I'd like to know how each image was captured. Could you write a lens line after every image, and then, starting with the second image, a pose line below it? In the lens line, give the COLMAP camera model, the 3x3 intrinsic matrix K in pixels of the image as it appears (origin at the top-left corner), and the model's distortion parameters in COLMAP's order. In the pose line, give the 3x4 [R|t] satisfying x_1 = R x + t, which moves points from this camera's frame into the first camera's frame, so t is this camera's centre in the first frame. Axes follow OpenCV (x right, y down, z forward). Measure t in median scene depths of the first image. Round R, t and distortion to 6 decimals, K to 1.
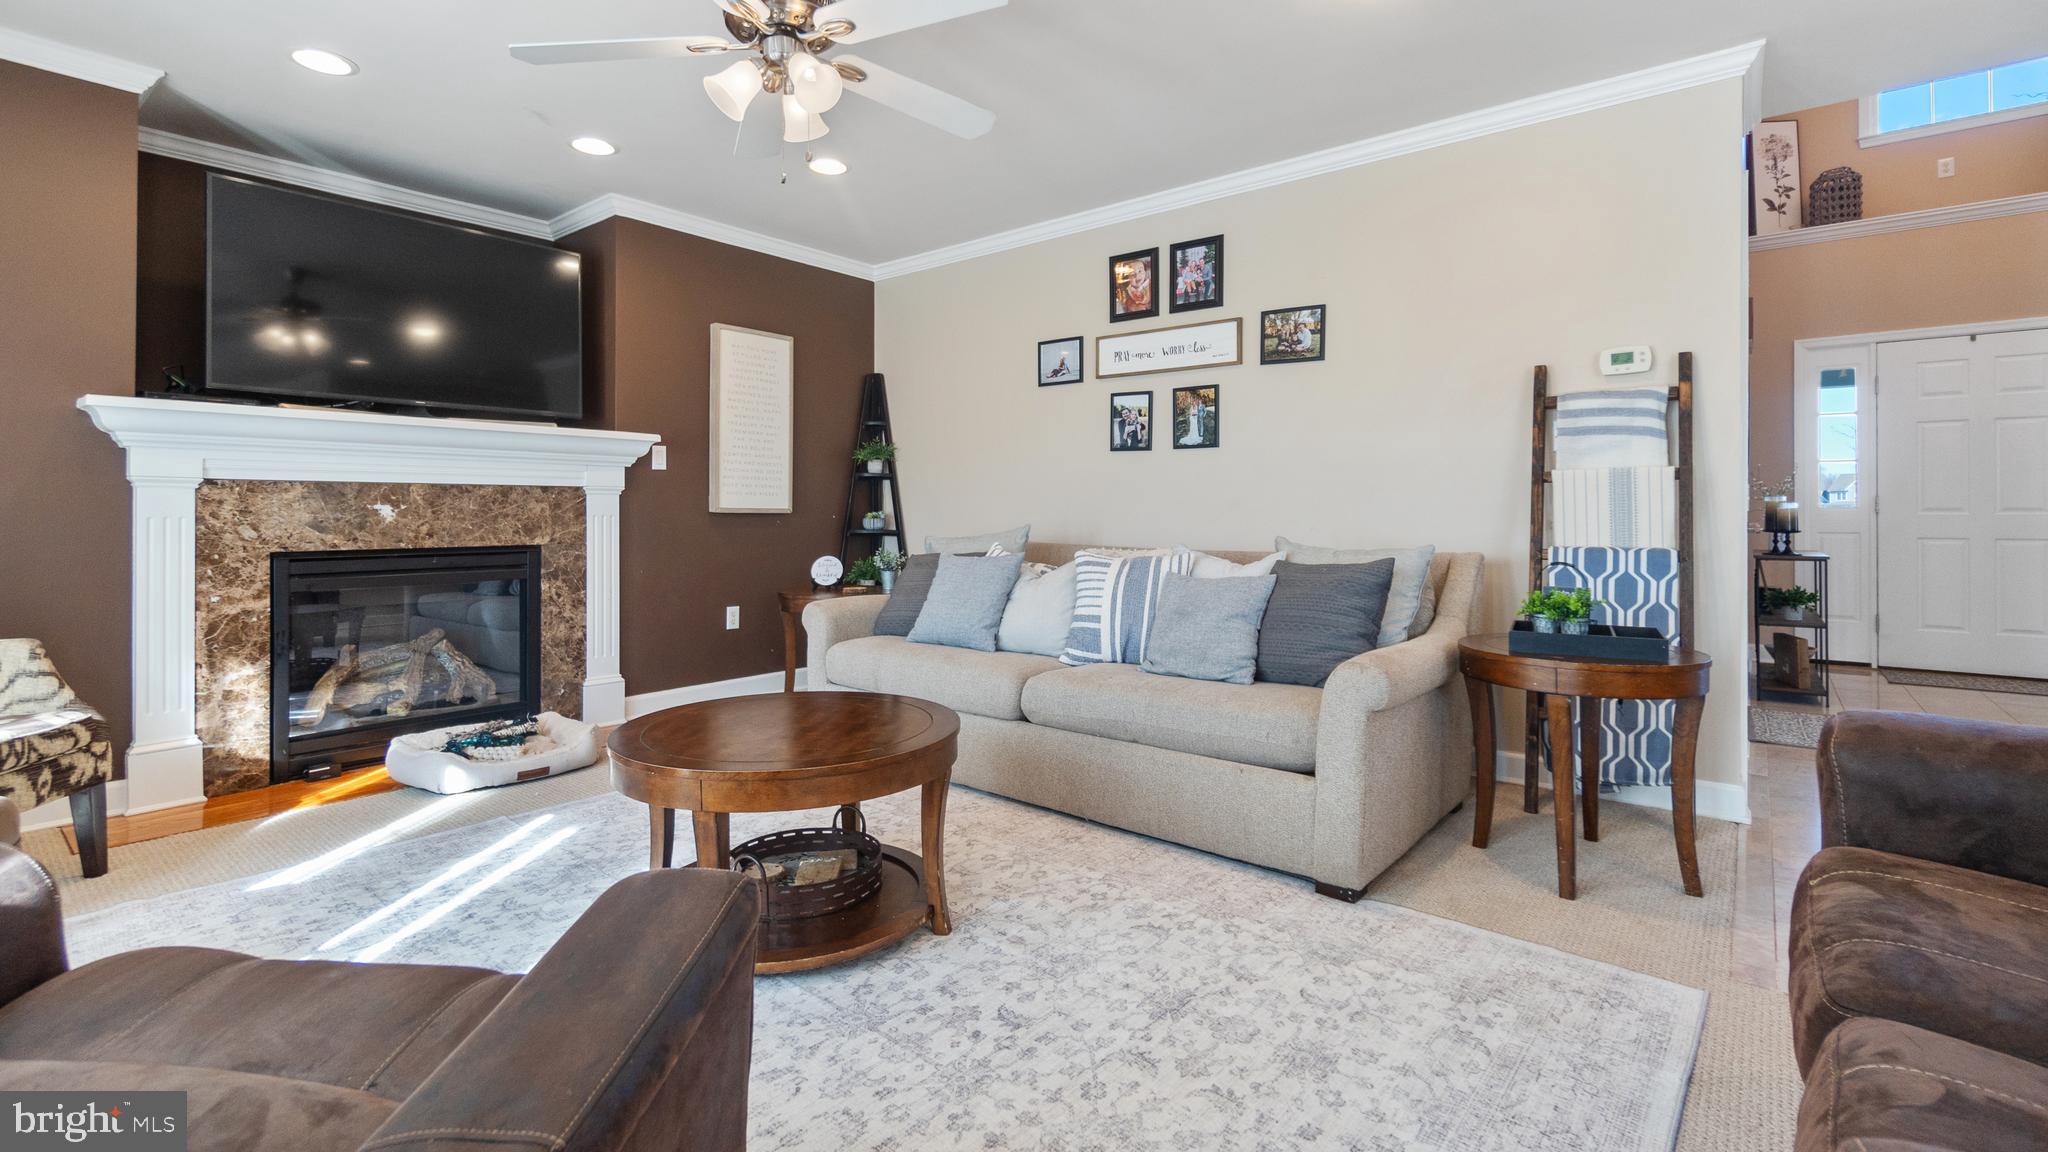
lens RADIAL K [[918.8, 0, 1027.7], [0, 918.8, 511.4], [0, 0, 1]] dist [-0.003026, -0.000431]
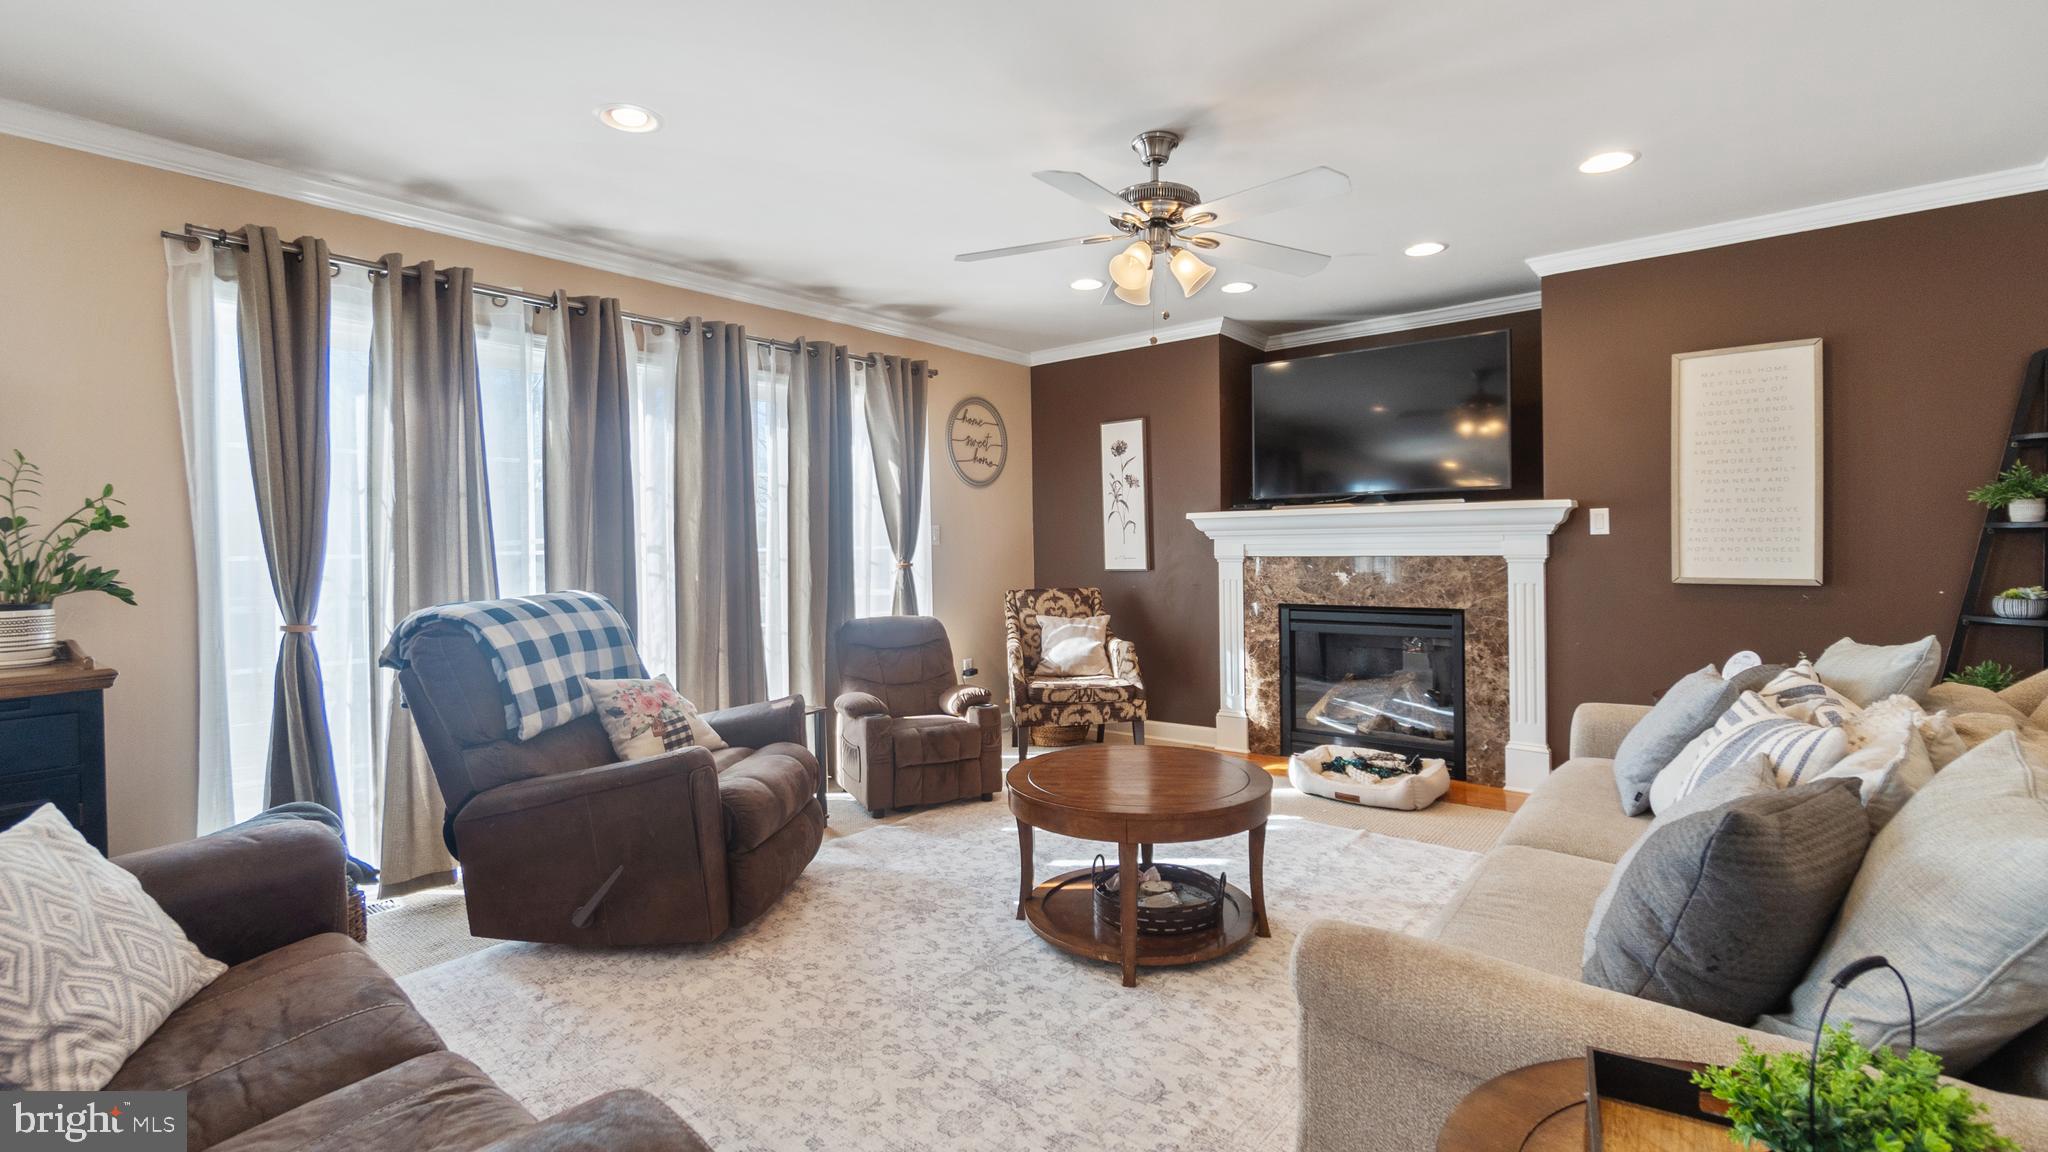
lens RADIAL K [[904.3, 0, 1012.2], [0, 904.3, 550.3], [0, 0, 1]] dist [-0.003100, 0.000044]
pose [[-0.013775, 0.008886, -0.999866, 0.653013], [0.017793, 0.999804, 0.008641, -0.061927], [0.999747, -0.017671, -0.013931, 0.553162]]
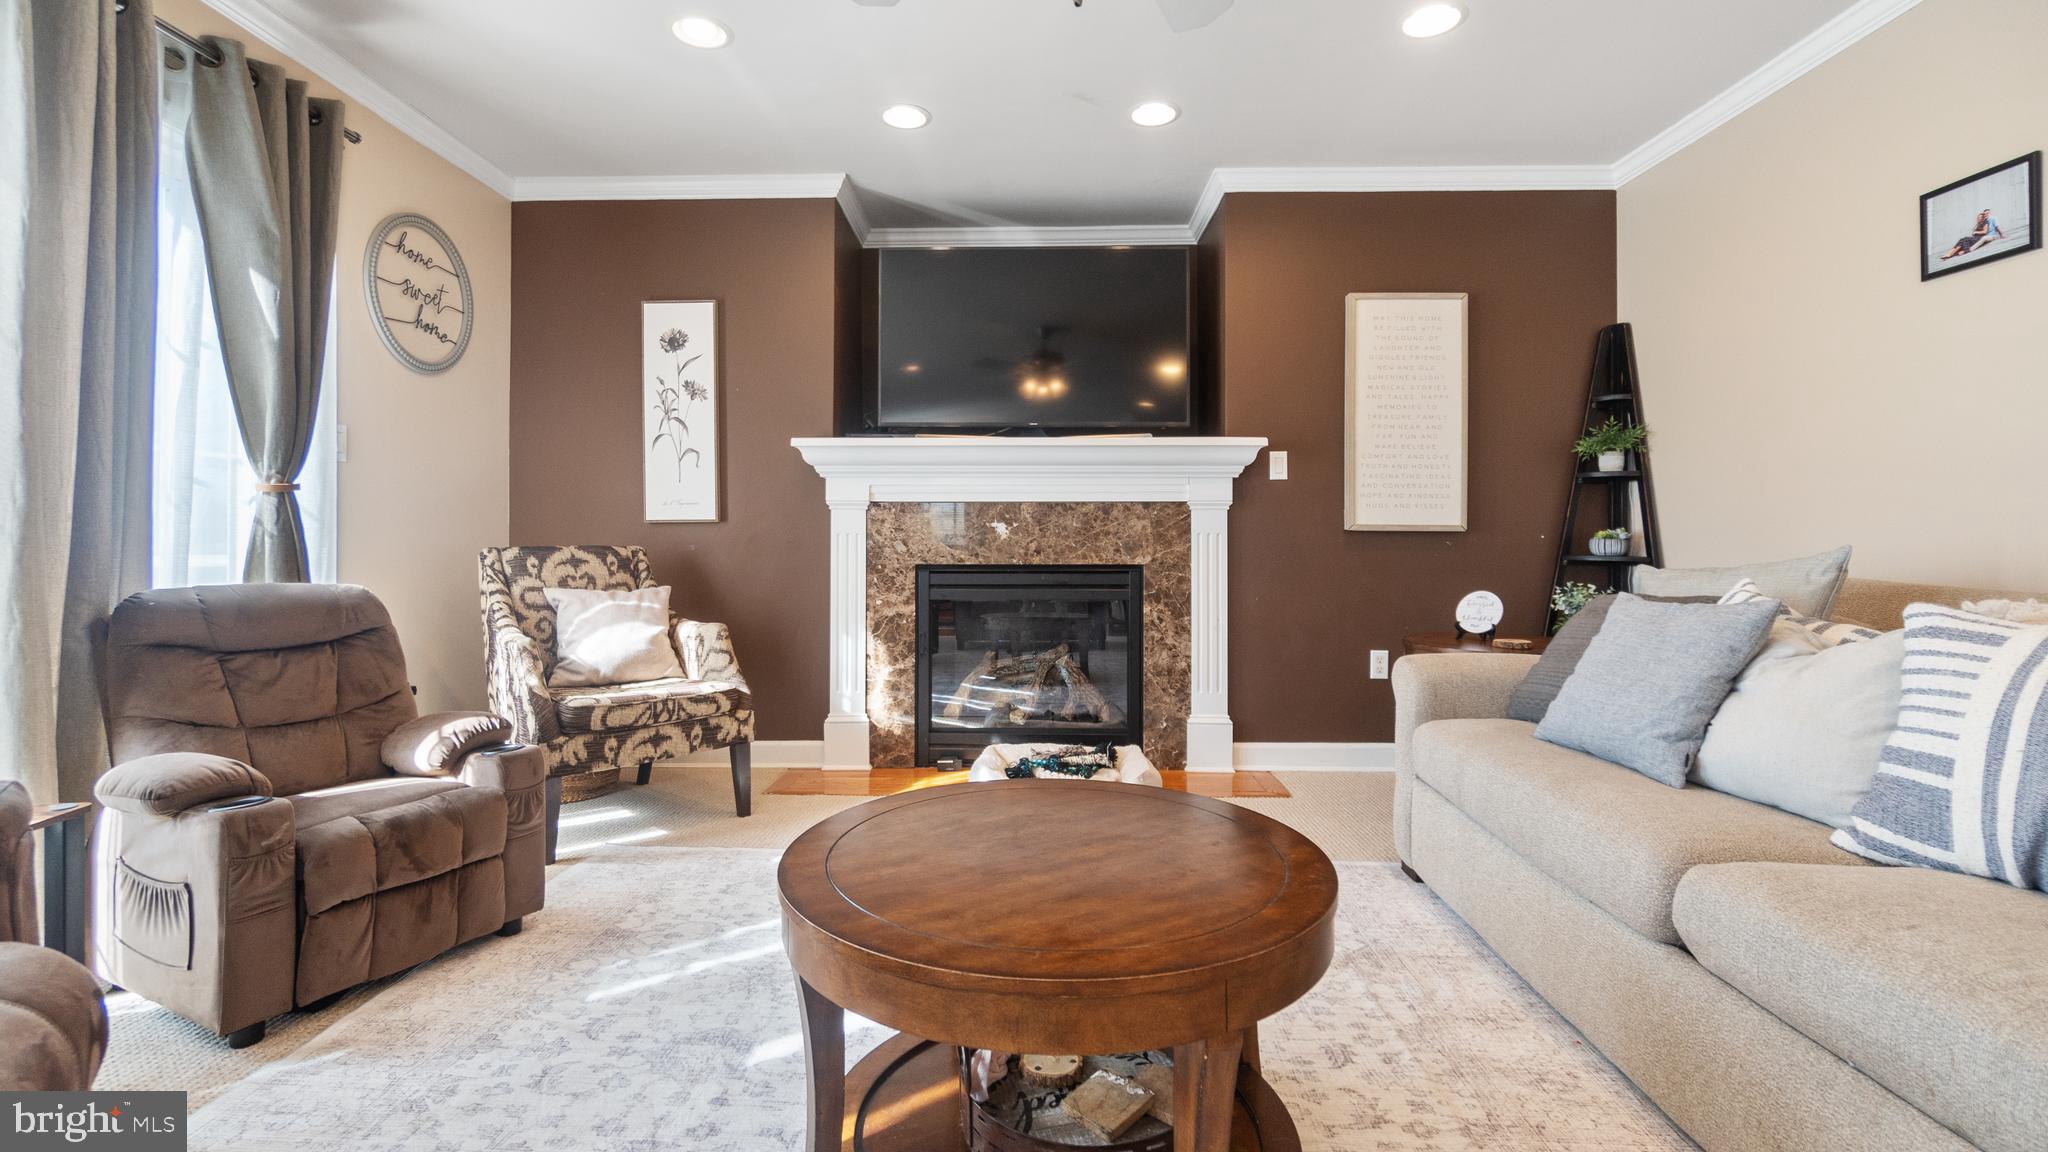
lens RADIAL K [[899.8, 0, 1011.8], [0, 899.8, 533.6], [0, 0, 1]] dist [-0.003049, 0.000435]
pose [[0.604608, -0.004998, -0.796507, 0.140576], [-0.000613, 0.999977, -0.006739, 0.012835], [0.796523, 0.004563, 0.604592, 0.394303]]
